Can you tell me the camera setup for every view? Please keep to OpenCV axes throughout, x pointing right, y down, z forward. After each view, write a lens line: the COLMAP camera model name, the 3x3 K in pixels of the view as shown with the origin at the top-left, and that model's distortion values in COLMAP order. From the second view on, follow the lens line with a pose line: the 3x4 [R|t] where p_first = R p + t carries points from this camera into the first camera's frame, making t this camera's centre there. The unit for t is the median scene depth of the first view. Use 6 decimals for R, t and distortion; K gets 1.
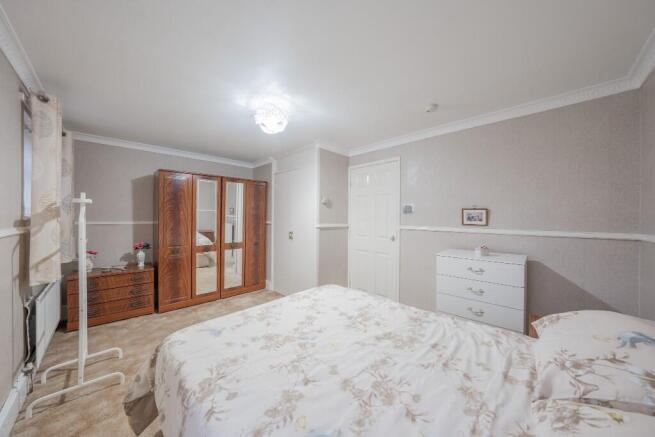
lens RADIAL K [[224.5, 0, 327.3], [0, 224.5, 216.6], [0, 0, 1]] dist [-0.016661, 0.000543]
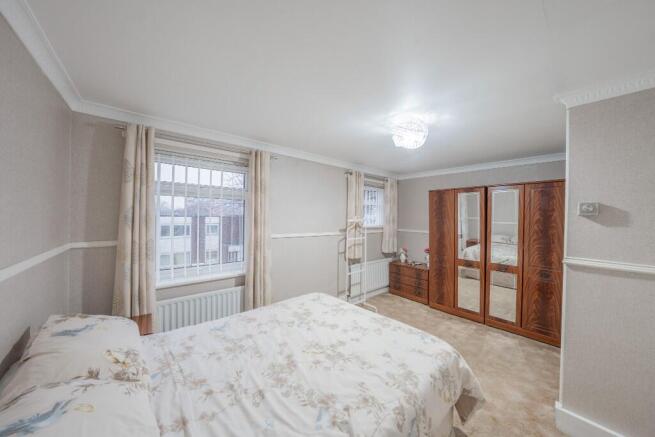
lens RADIAL K [[224.5, 0, 327.0], [0, 224.5, 218.1], [0, 0, 1]] dist [-0.016661, 0.000543]
pose [[-0.081978, -0.007392, -0.996607, 1.041664], [-0.011683, 0.999911, -0.006456, -0.089146], [0.996566, 0.011114, -0.082057, 1.026430]]
